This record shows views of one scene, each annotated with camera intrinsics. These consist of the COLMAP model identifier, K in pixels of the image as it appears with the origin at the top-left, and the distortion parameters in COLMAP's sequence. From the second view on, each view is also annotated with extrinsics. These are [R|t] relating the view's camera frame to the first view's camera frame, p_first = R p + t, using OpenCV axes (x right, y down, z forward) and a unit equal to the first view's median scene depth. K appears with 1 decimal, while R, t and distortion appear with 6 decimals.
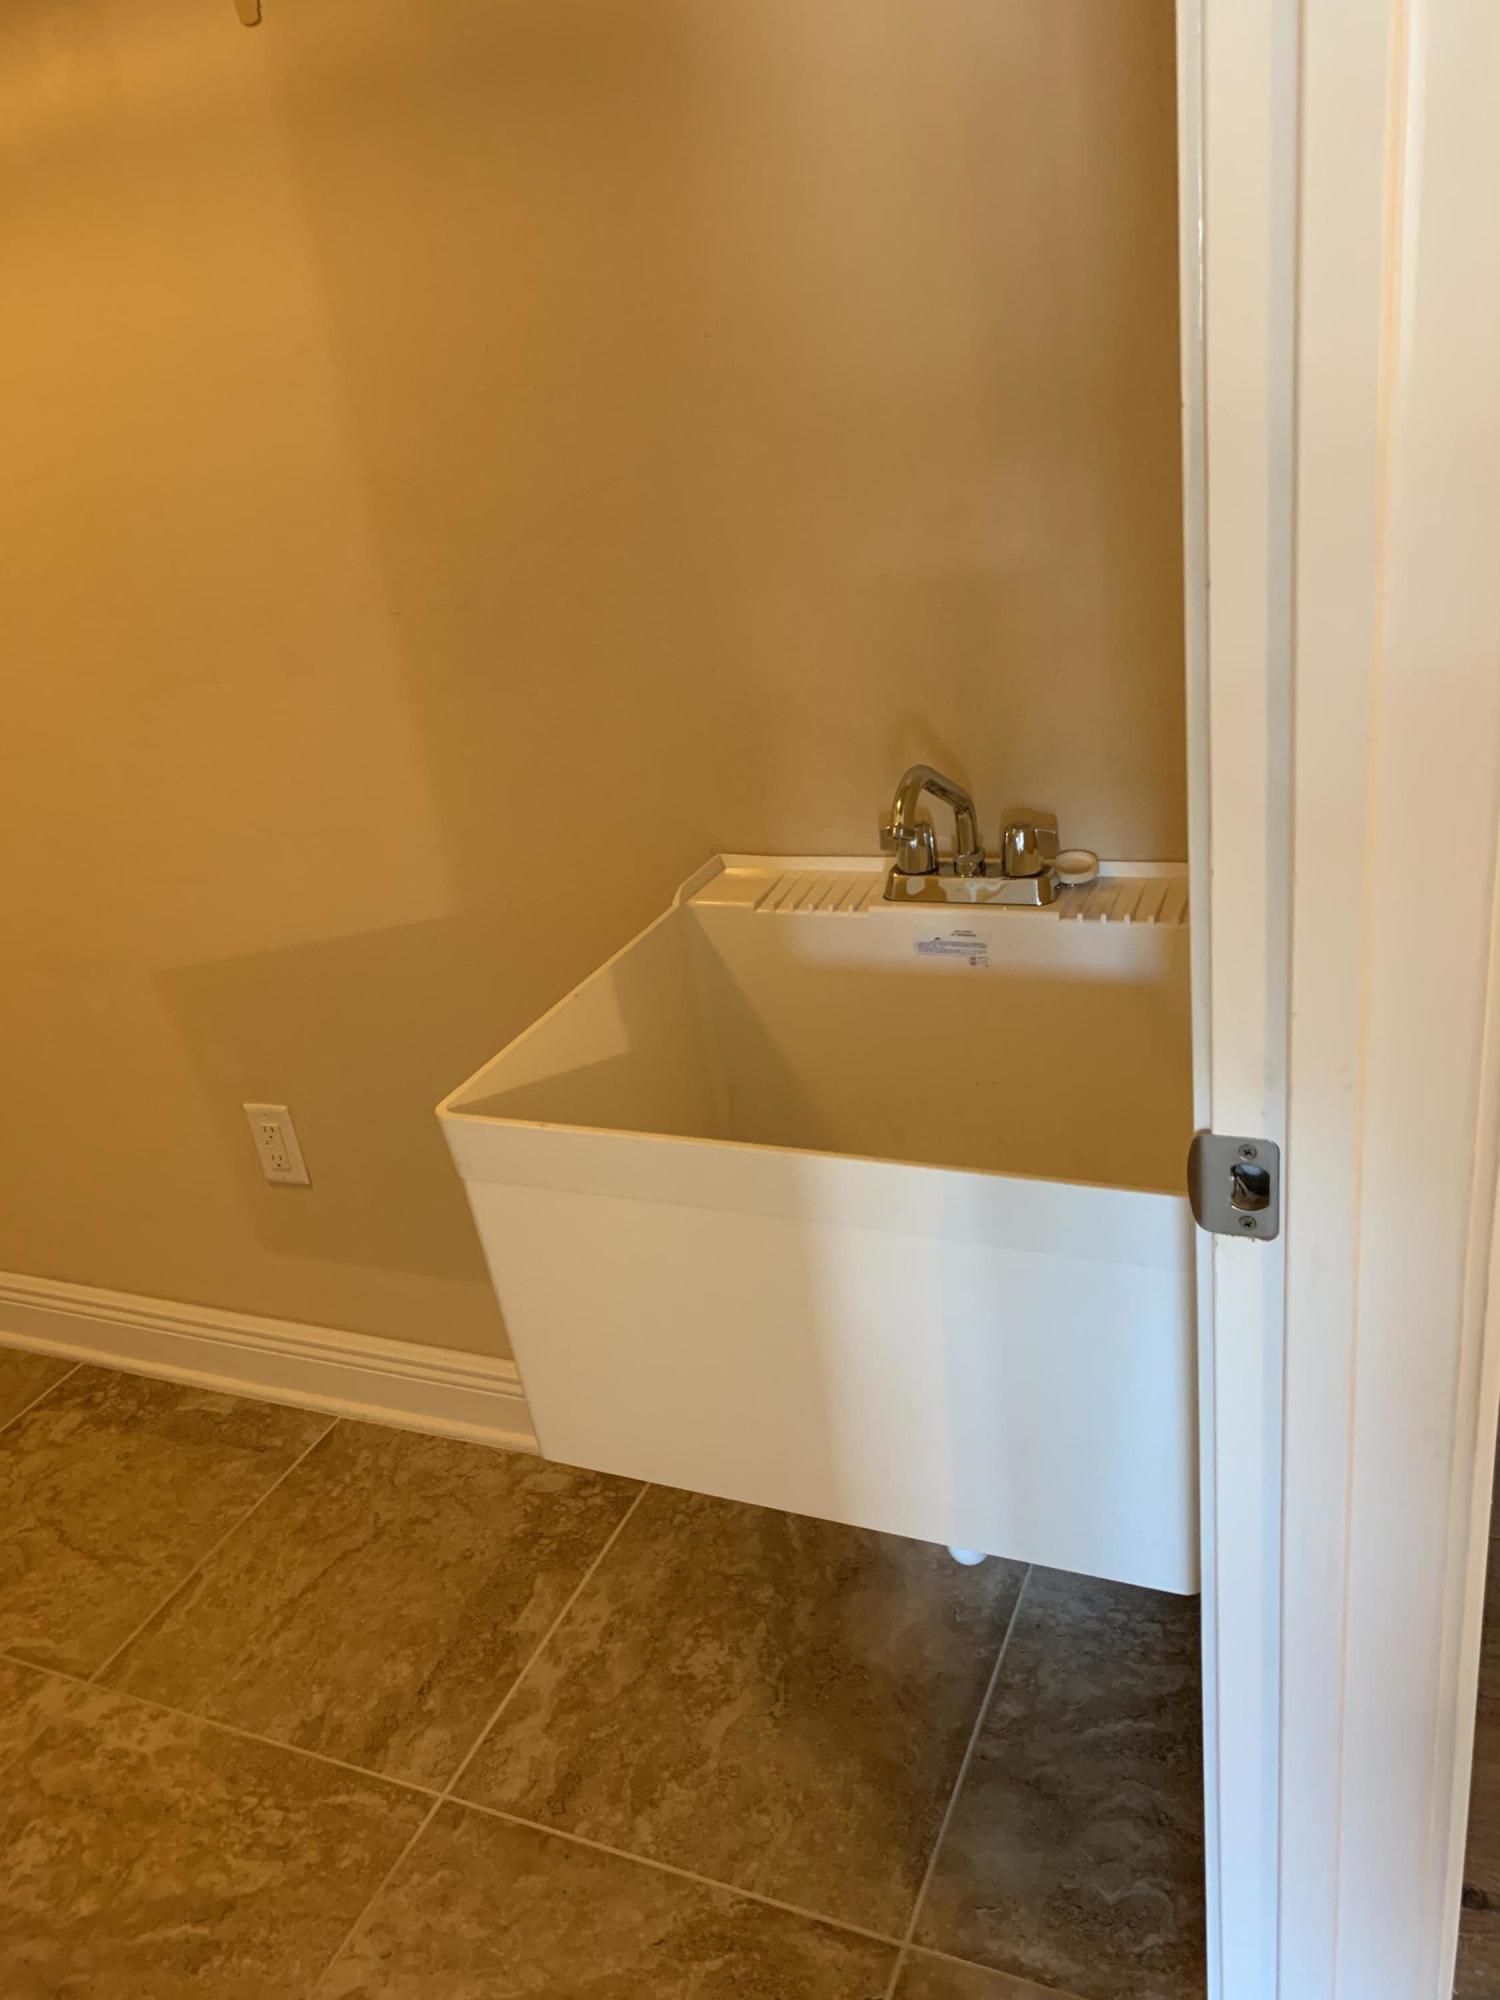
lens RADIAL K [[1528.3, 0, 753.5], [0, 1528.3, 1010.4], [0, 0, 1]] dist [0.025504, -0.035539]
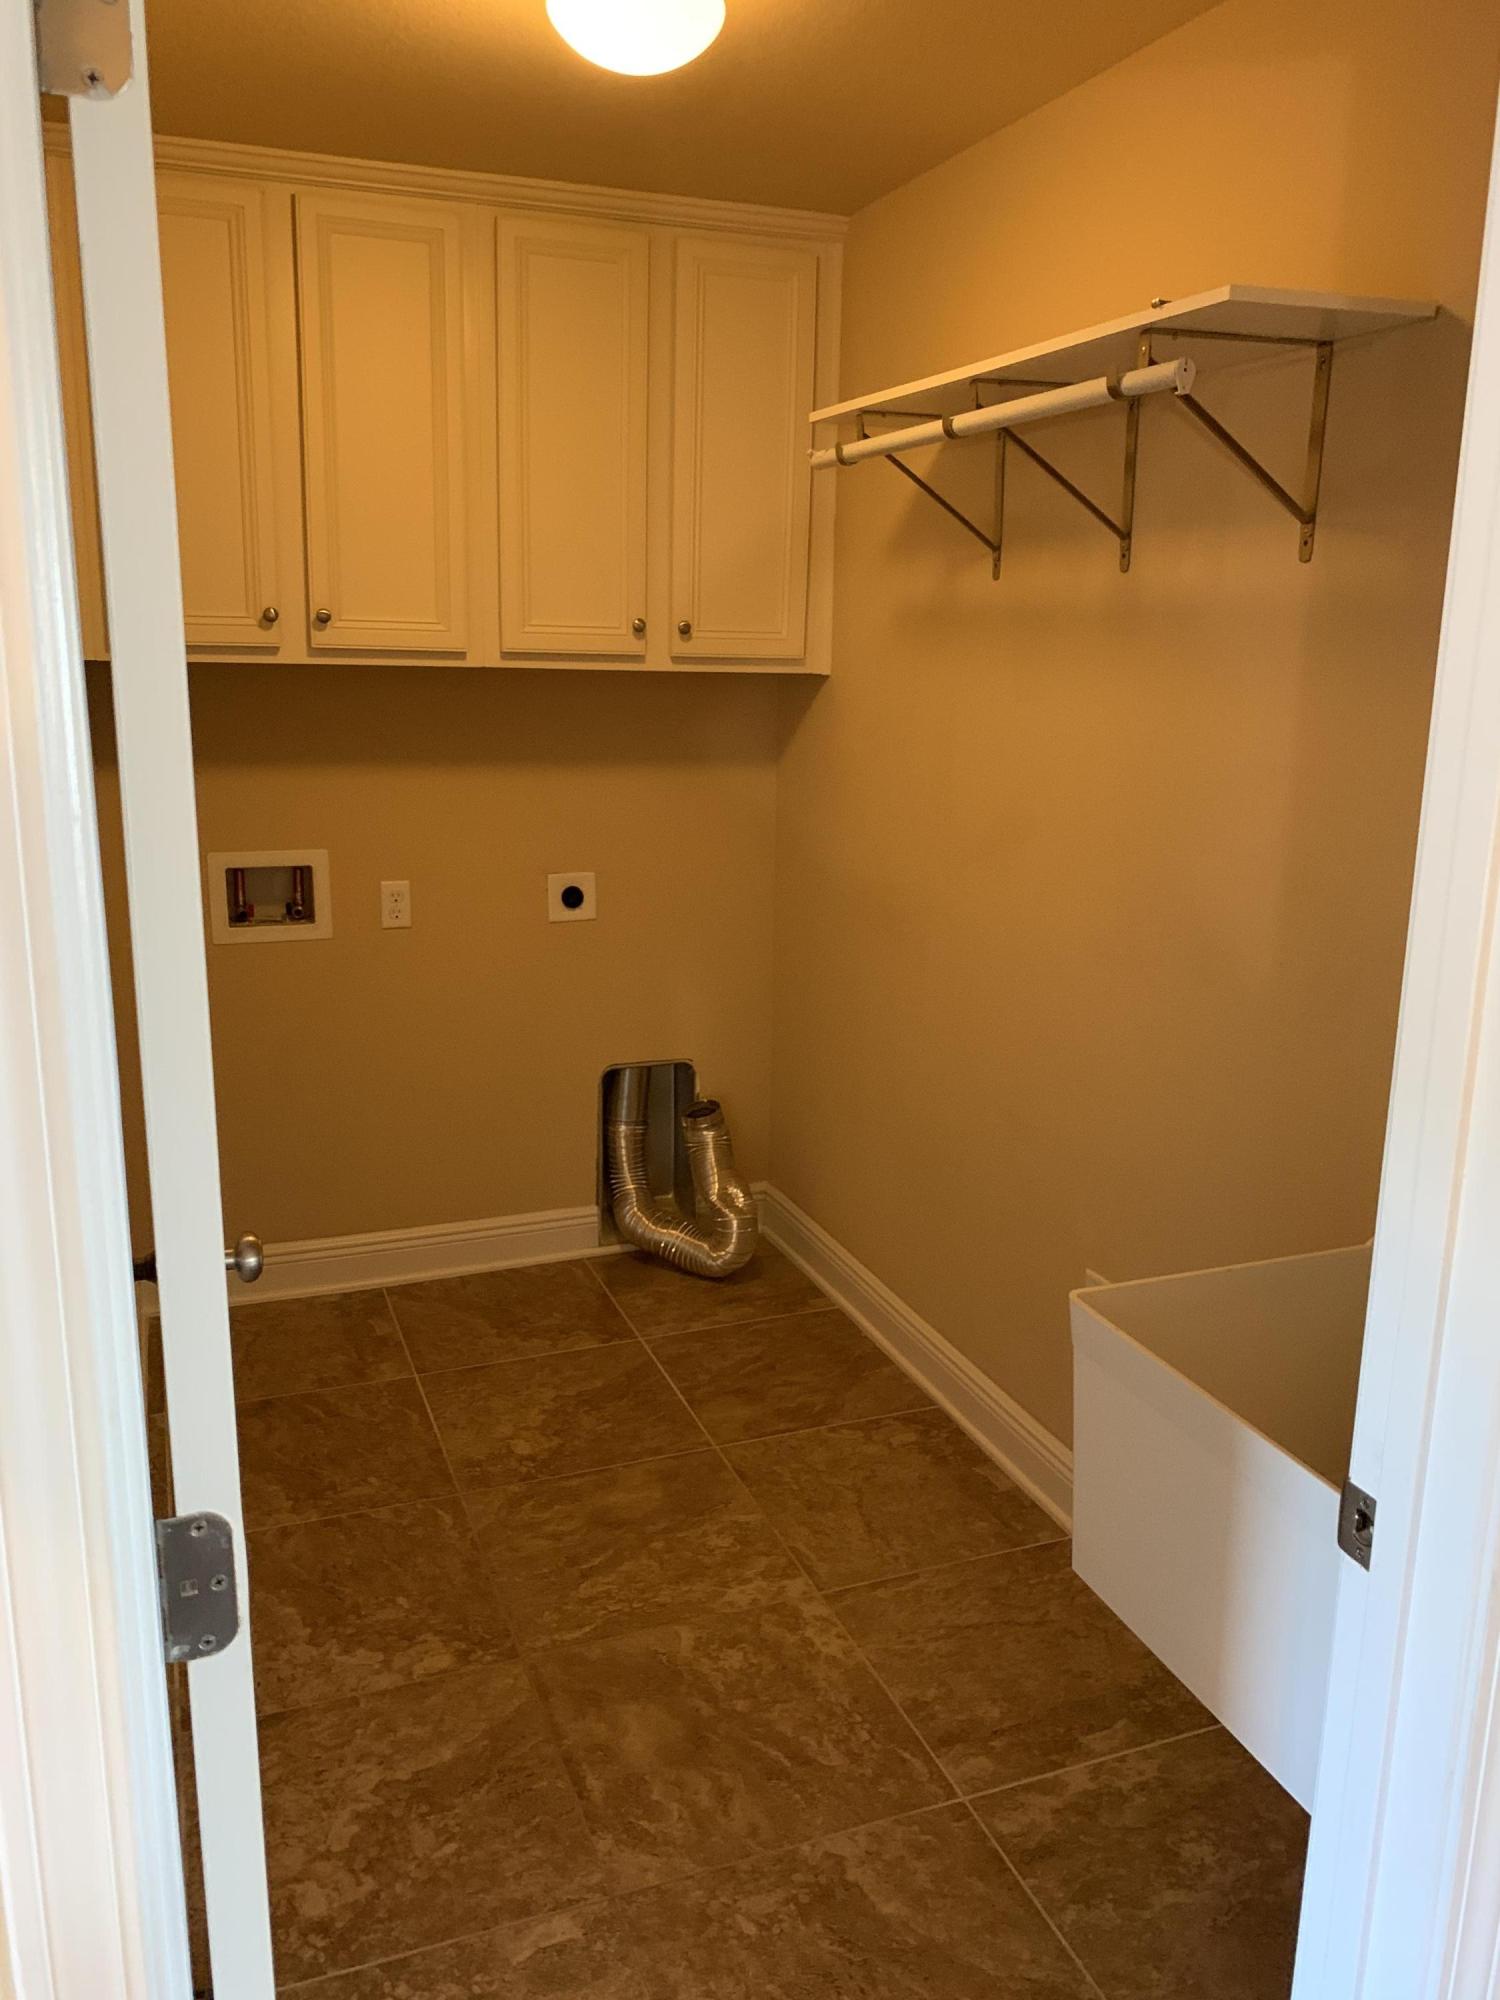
lens RADIAL K [[1528.3, 0, 754.6], [0, 1528.3, 1006.2], [0, 0, 1]] dist [0.025504, -0.035539]
pose [[0.693419, 0.292426, -0.658527, 0.325356], [-0.380926, 0.924557, 0.009450, -0.061135], [0.611609, 0.244297, 0.752498, -0.259356]]
